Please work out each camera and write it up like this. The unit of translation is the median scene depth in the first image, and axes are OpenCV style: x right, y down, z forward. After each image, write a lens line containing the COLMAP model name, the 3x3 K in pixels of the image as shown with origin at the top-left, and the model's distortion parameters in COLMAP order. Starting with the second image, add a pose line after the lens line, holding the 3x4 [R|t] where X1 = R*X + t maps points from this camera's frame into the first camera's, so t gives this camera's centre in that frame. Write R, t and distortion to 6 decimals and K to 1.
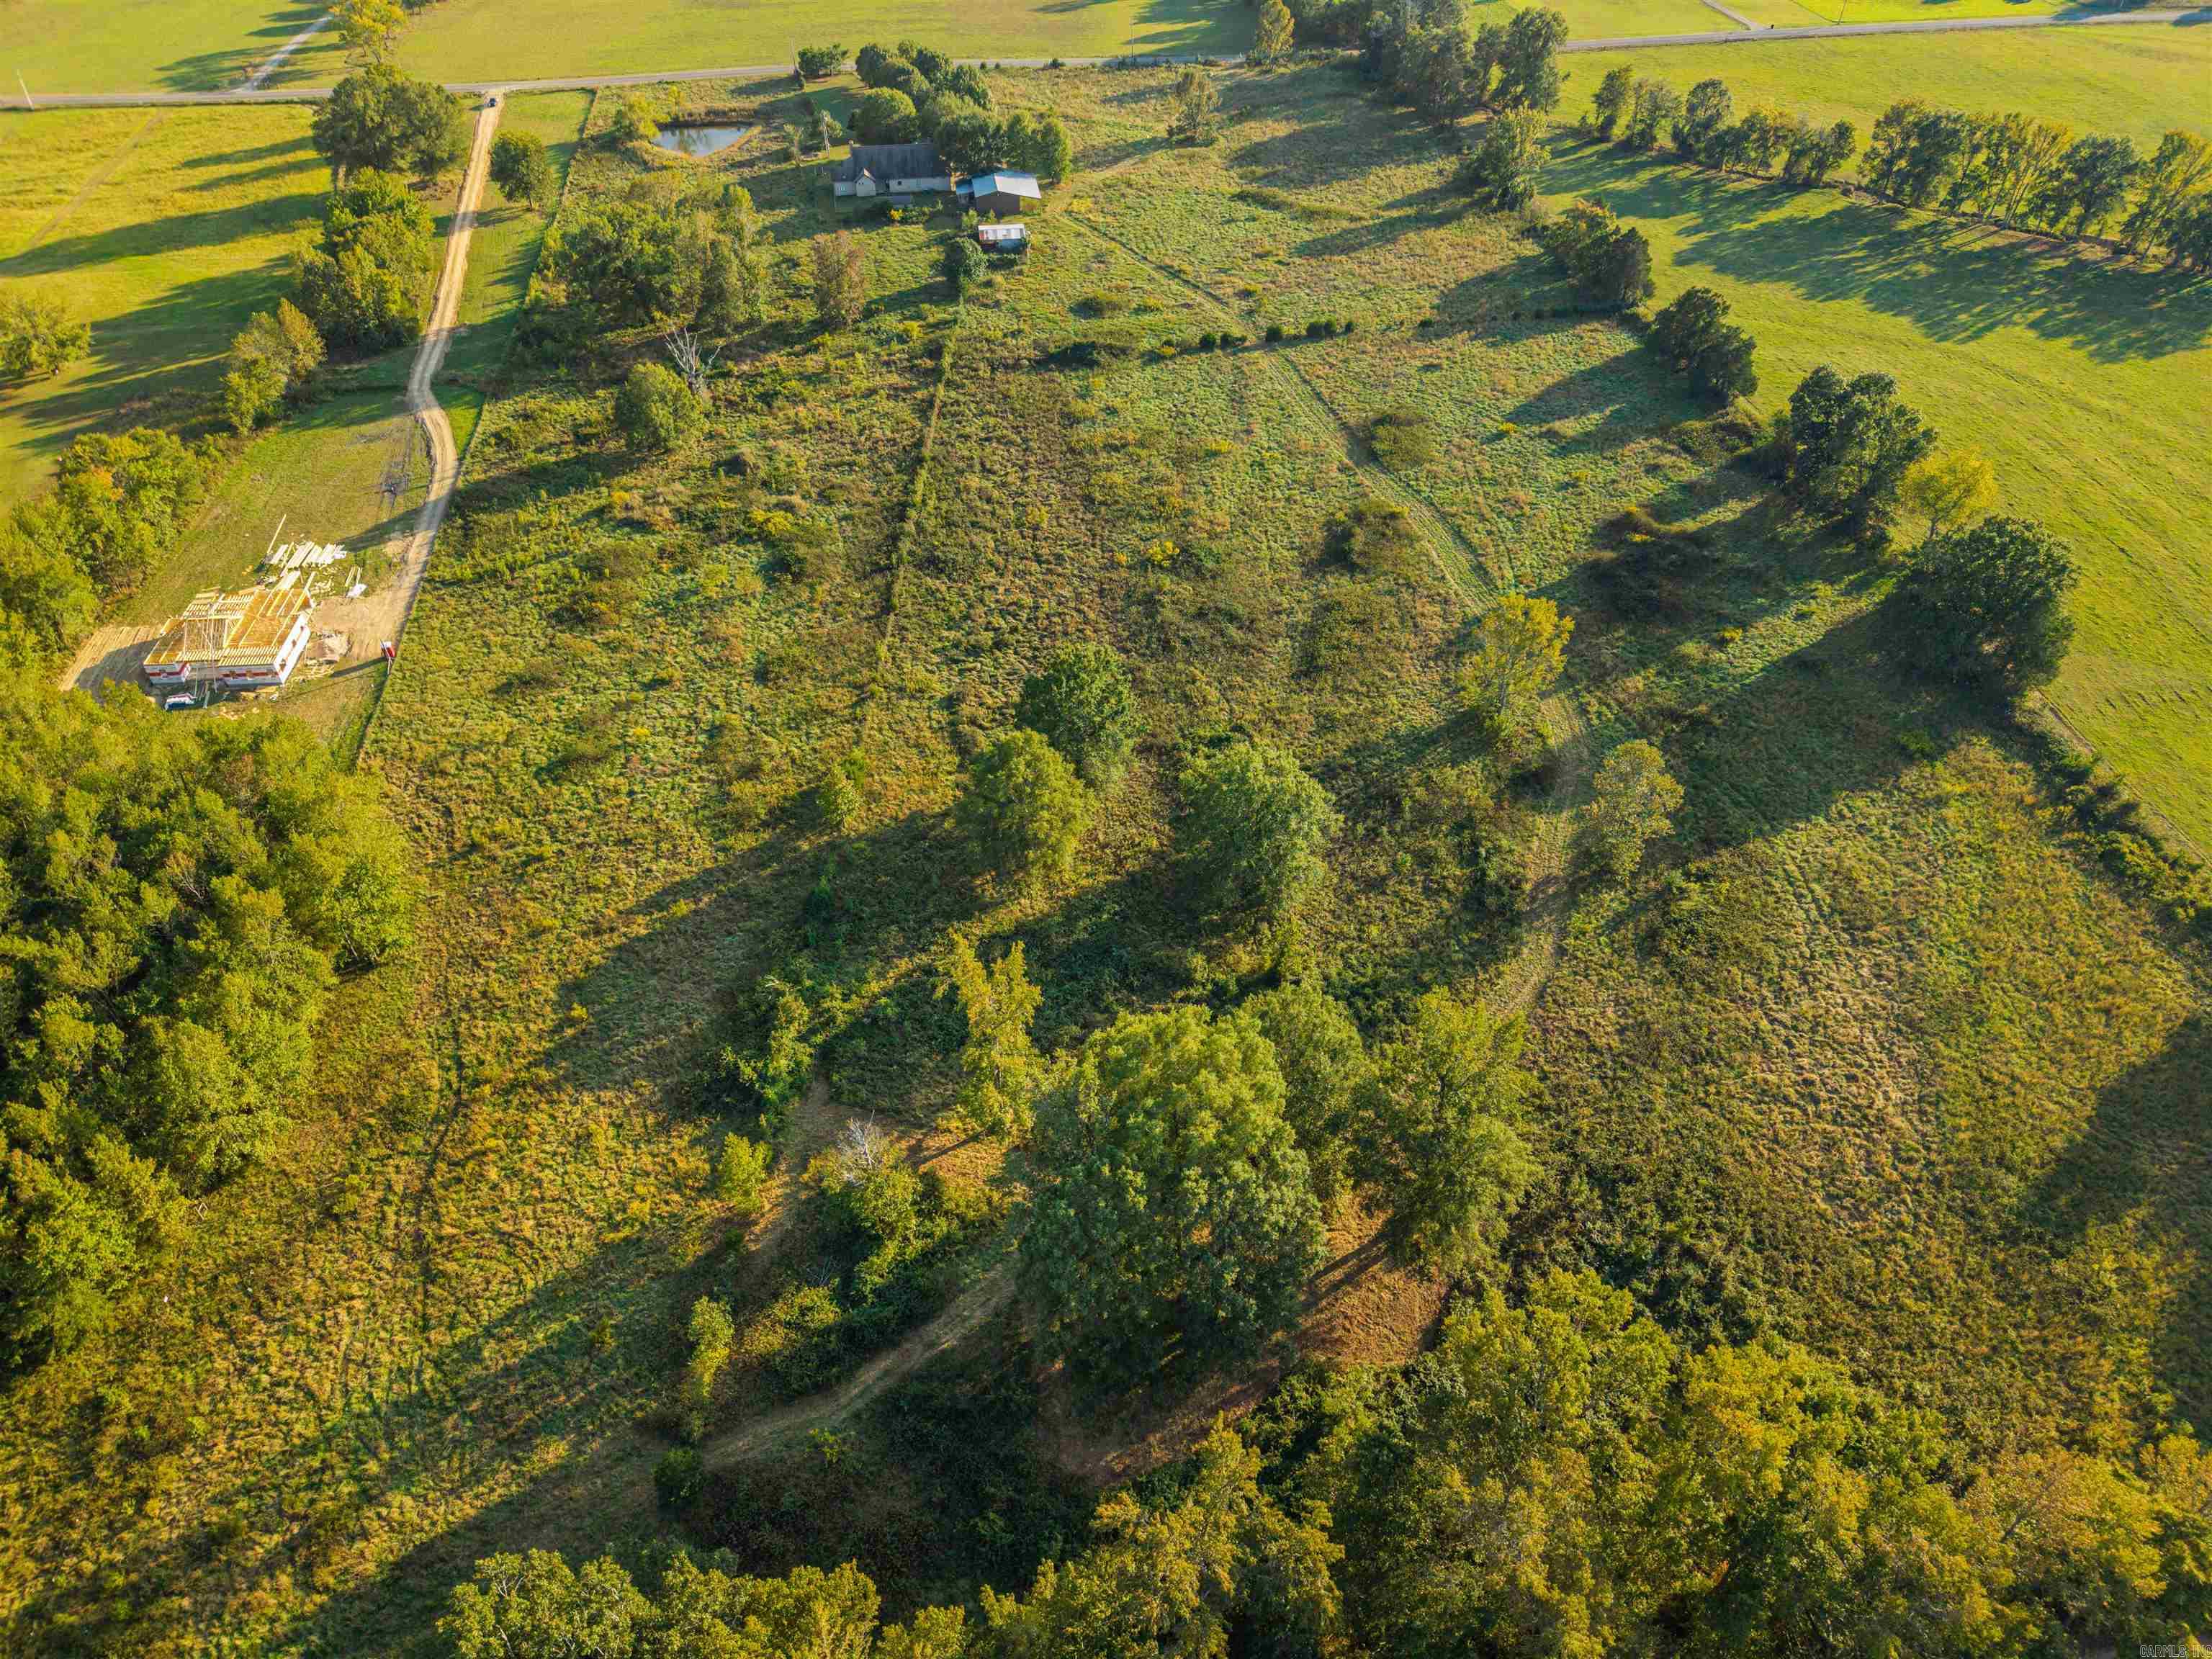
lens RADIAL K [[1476.4, 0, 1104.7], [0, 1476.4, 832.5], [0, 0, 1]] dist [0.007943, -0.001024]
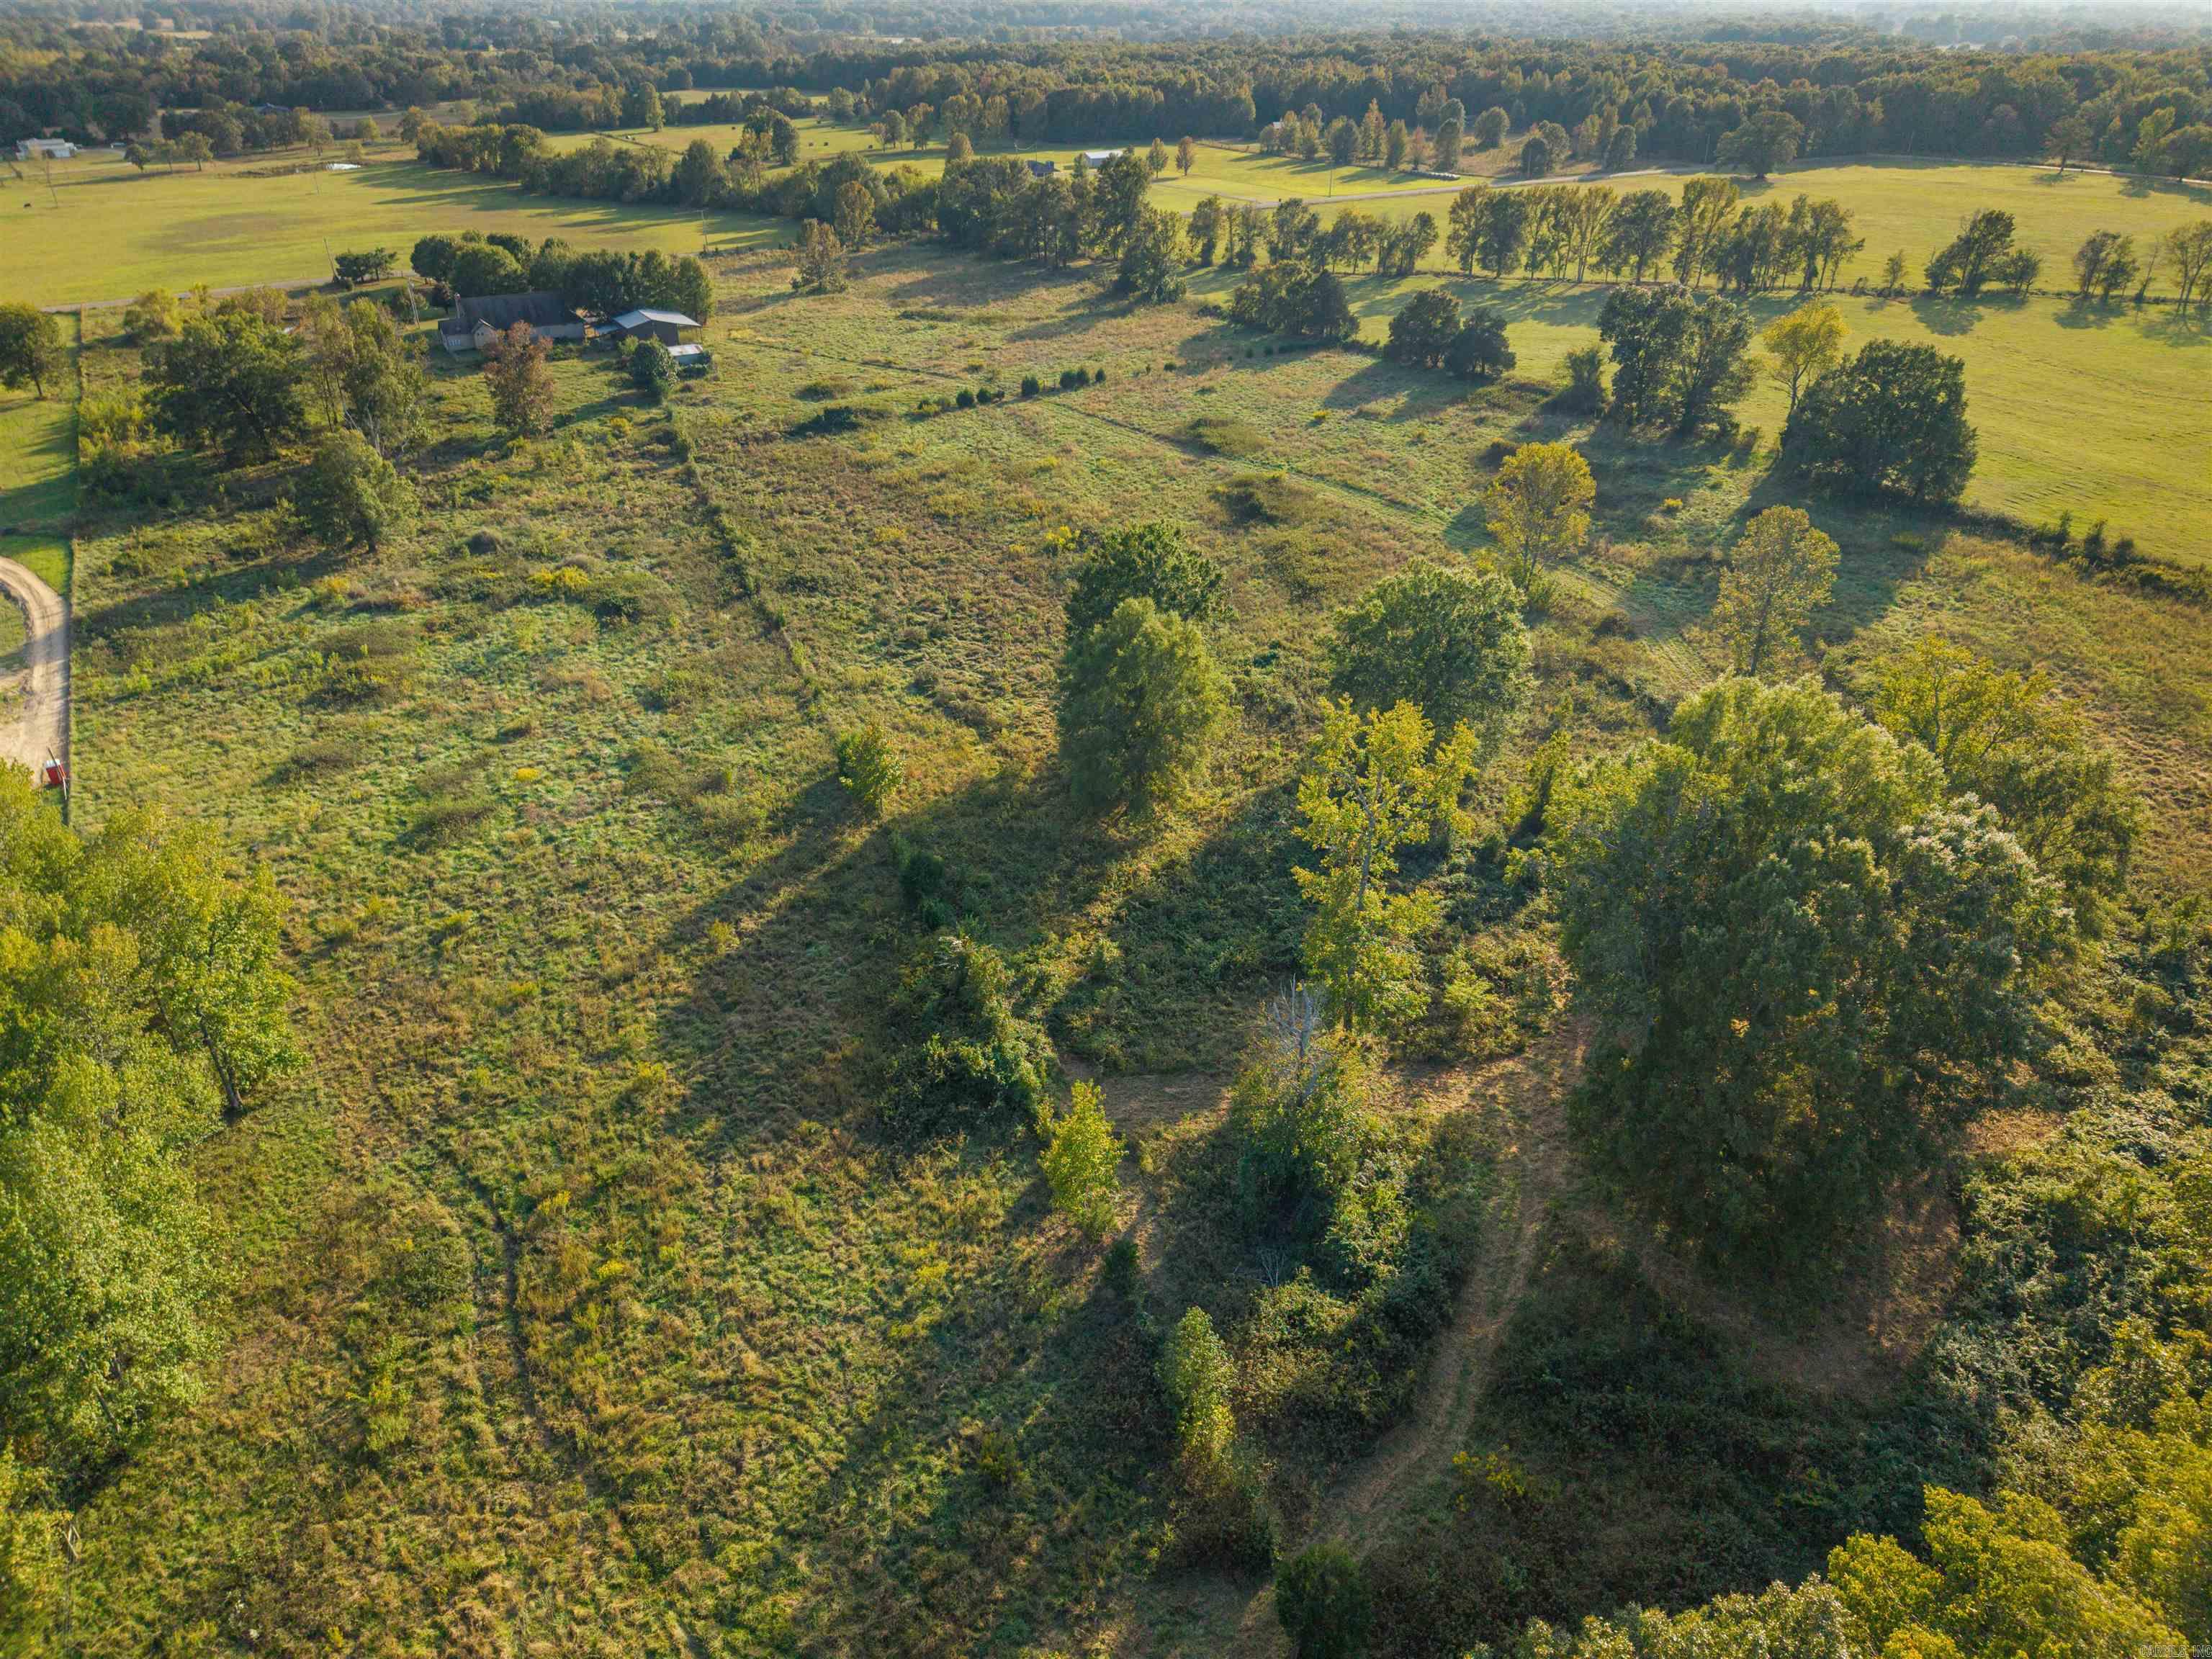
lens RADIAL K [[1476.4, 0, 1103.8], [0, 1476.4, 836.8], [0, 0, 1]] dist [0.007943, -0.001024]
pose [[0.923780, -0.193032, 0.330711, -0.250642], [0.259882, 0.950337, -0.171232, 0.125960], [-0.281233, 0.244126, 0.928068, 0.236758]]
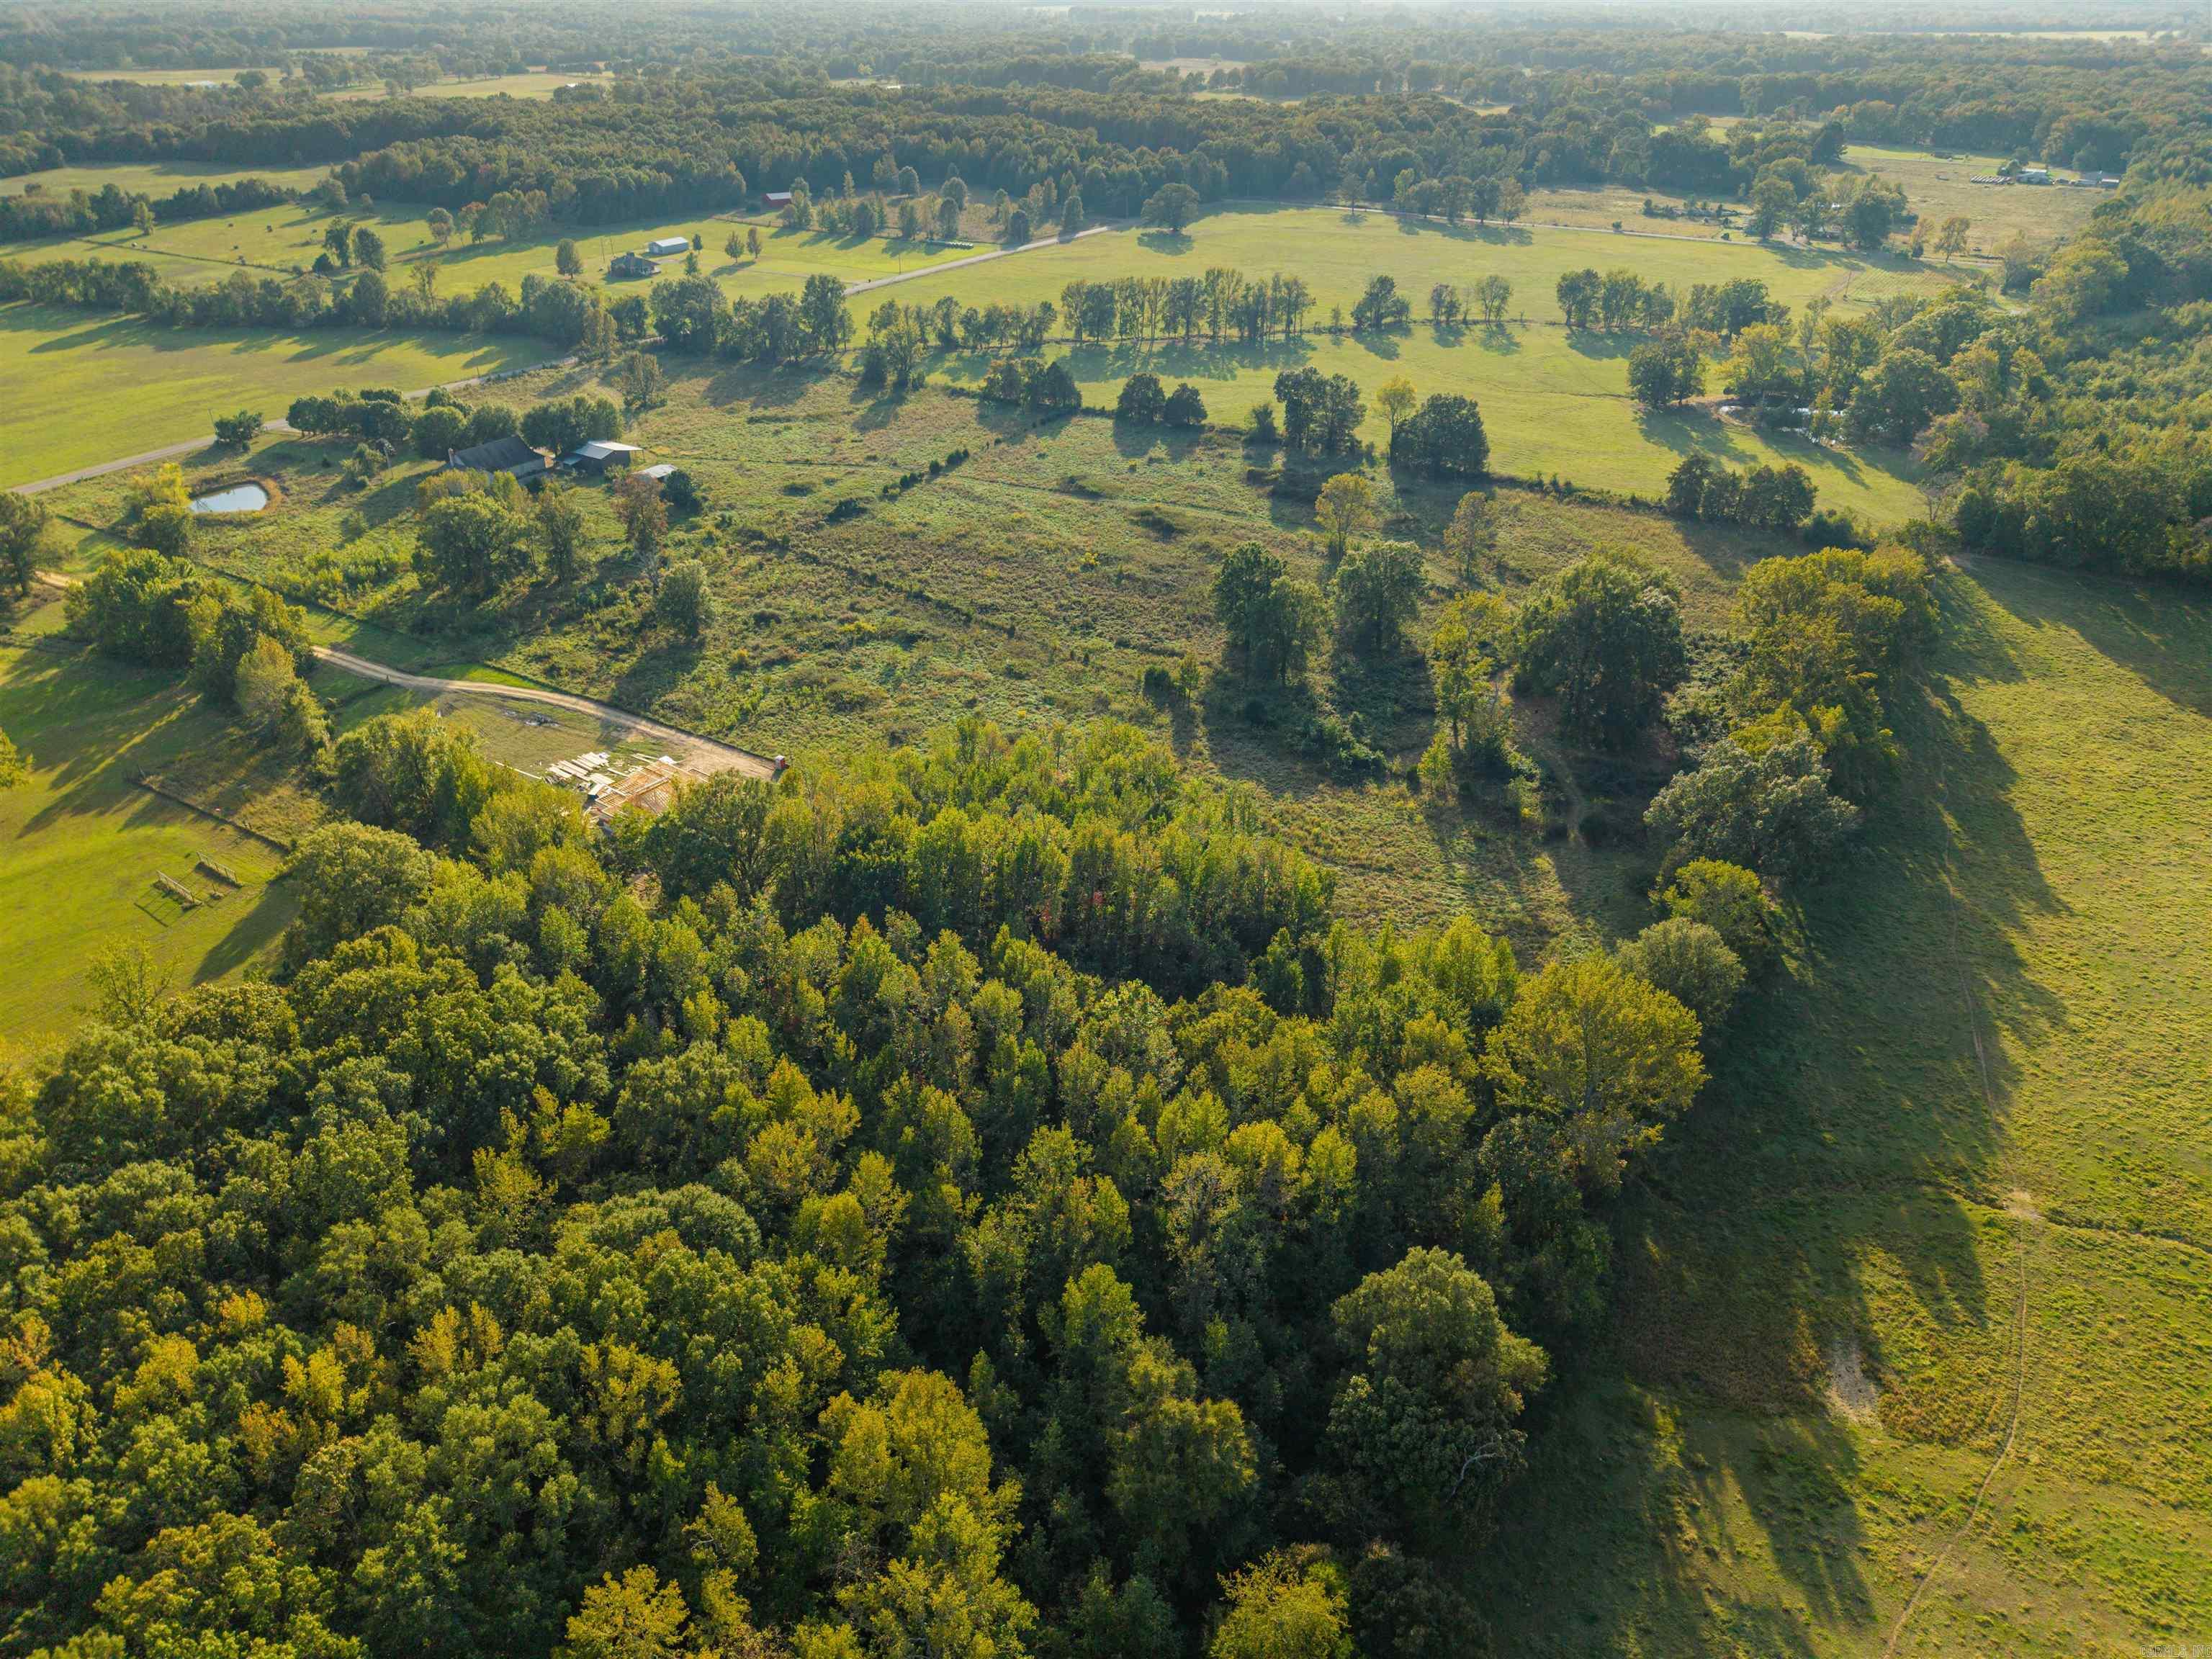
lens RADIAL K [[1476.4, 0, 1105.1], [0, 1476.4, 832.2], [0, 0, 1]] dist [0.007943, -0.001024]
pose [[0.653706, -0.385331, 0.651298, -1.020370], [0.509727, 0.860333, -0.002607, 0.061149], [-0.559328, 0.333688, 0.758818, -0.056901]]
